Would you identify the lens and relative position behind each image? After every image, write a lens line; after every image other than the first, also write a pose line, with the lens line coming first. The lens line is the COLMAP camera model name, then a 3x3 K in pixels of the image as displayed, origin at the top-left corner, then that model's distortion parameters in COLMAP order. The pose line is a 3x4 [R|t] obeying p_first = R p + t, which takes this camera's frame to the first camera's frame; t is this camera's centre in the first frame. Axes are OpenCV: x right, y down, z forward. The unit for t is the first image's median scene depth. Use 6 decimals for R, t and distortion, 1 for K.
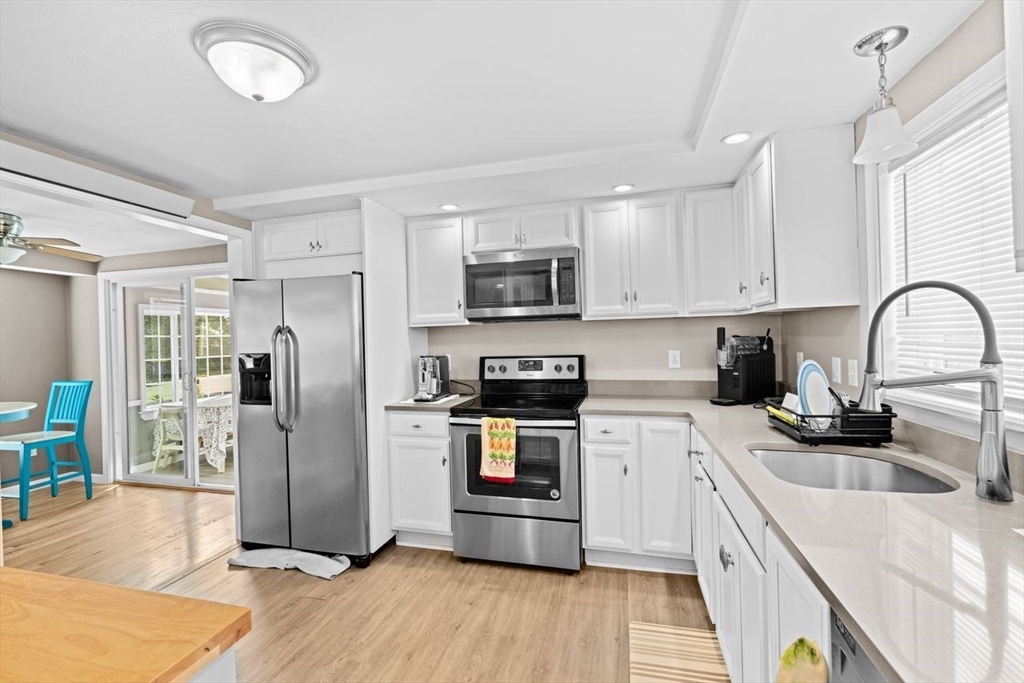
lens RADIAL K [[438.1, 0, 511.4], [0, 438.1, 339.7], [0, 0, 1]] dist [0.001000, 0.000143]
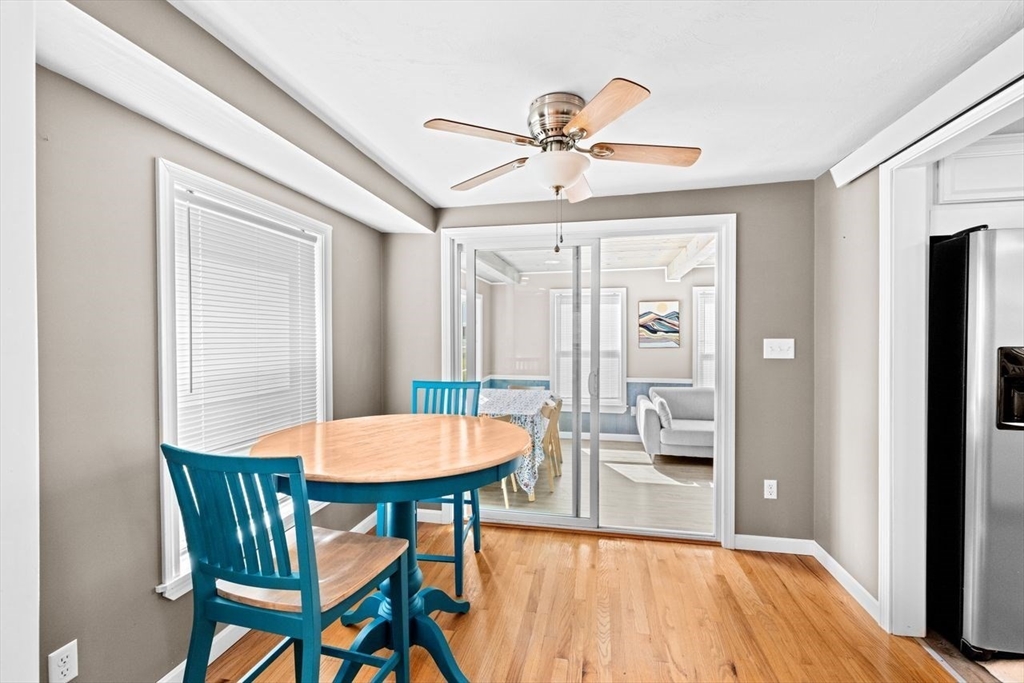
lens RADIAL K [[454.3, 0, 512.0], [0, 454.3, 341.5], [0, 0, 1]] dist [0.000854, 0.000128]
pose [[0.997467, 0.018793, 0.068609, -1.211496], [-0.019701, 0.999727, 0.012580, 0.026418], [-0.068354, -0.013899, 0.997564, 0.353540]]
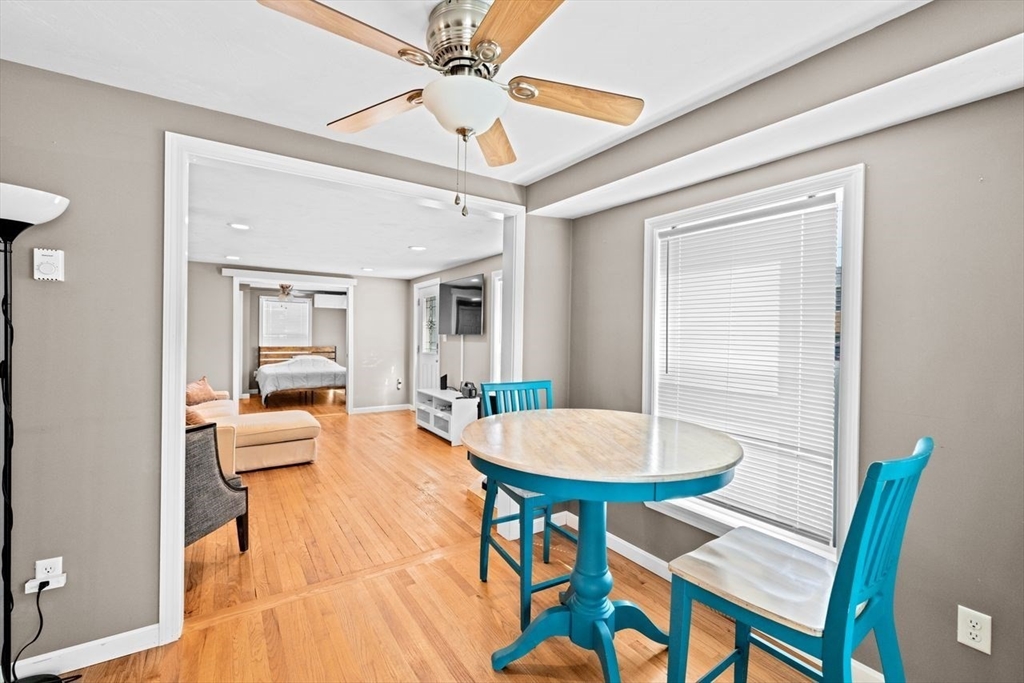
lens RADIAL K [[427.9, 0, 512.0], [0, 427.9, 341.5], [0, 0, 1]] dist [-0.000976, -0.000074]
pose [[-0.651558, 0.019555, -0.758346, -0.824472], [-0.006260, 0.999495, 0.031152, 0.028689], [0.758573, 0.025045, -0.651107, 1.252602]]
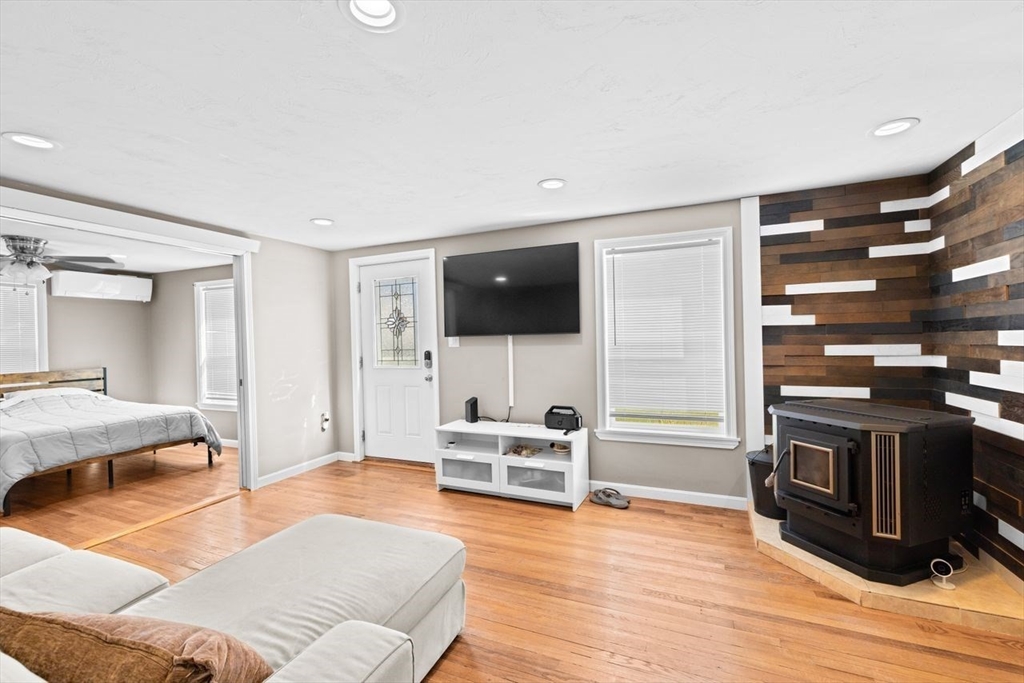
lens RADIAL K [[438.1, 0, 511.4], [0, 438.1, 339.7], [0, 0, 1]] dist [0.001000, 0.000143]
pose [[-0.147303, 0.027884, -0.988698, -0.857091], [0.016470, 0.999533, 0.025736, 0.039599], [0.988954, -0.012493, -0.147693, 0.021363]]
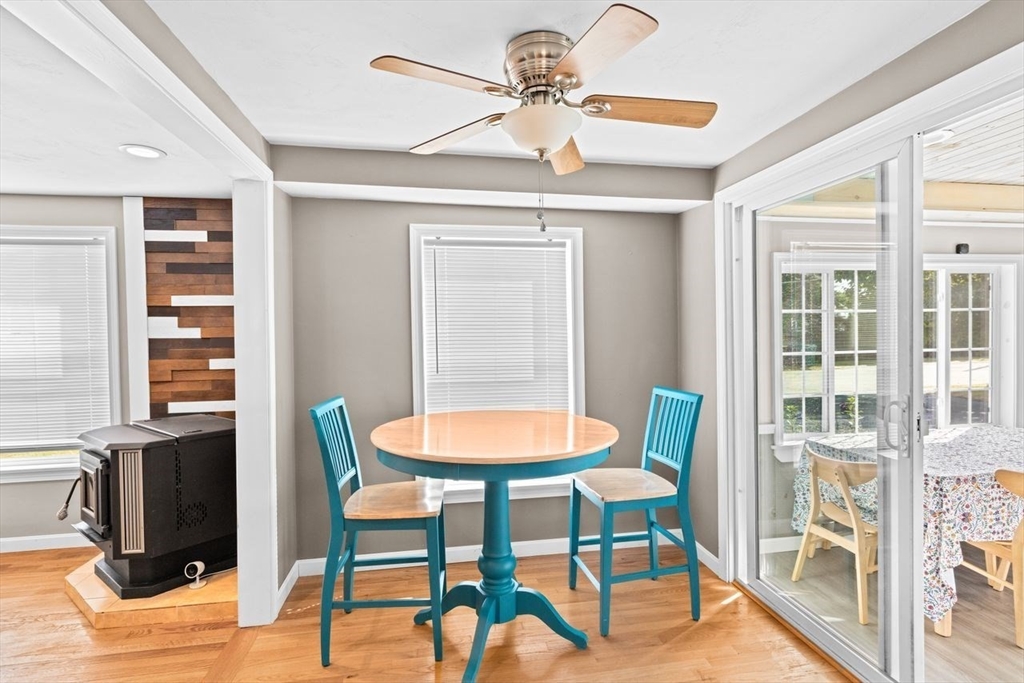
lens RADIAL K [[509.3, 0, 516.8], [0, 509.3, 339.2], [0, 0, 1]] dist [0.003960, 0.000177]
pose [[0.411370, 0.026931, -0.911070, -0.636539], [0.002136, 0.999532, 0.030511, 0.013243], [0.911466, -0.014497, 0.411120, 0.705566]]
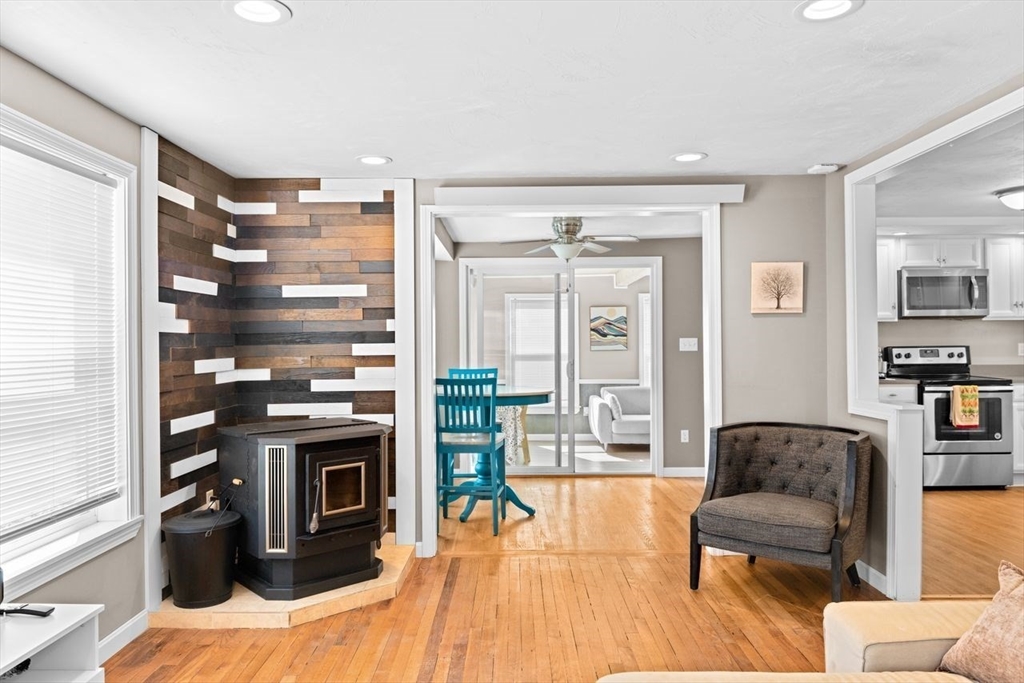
lens RADIAL K [[700.3, 0, 512.0], [0, 700.3, 341.5], [0, 0, 1]] dist [0.000698, -0.000352]
pose [[0.966404, 0.015781, 0.256543, -1.689945], [-0.014058, 0.999865, -0.008548, 0.058215], [-0.256643, 0.004654, 0.966495, -0.706477]]
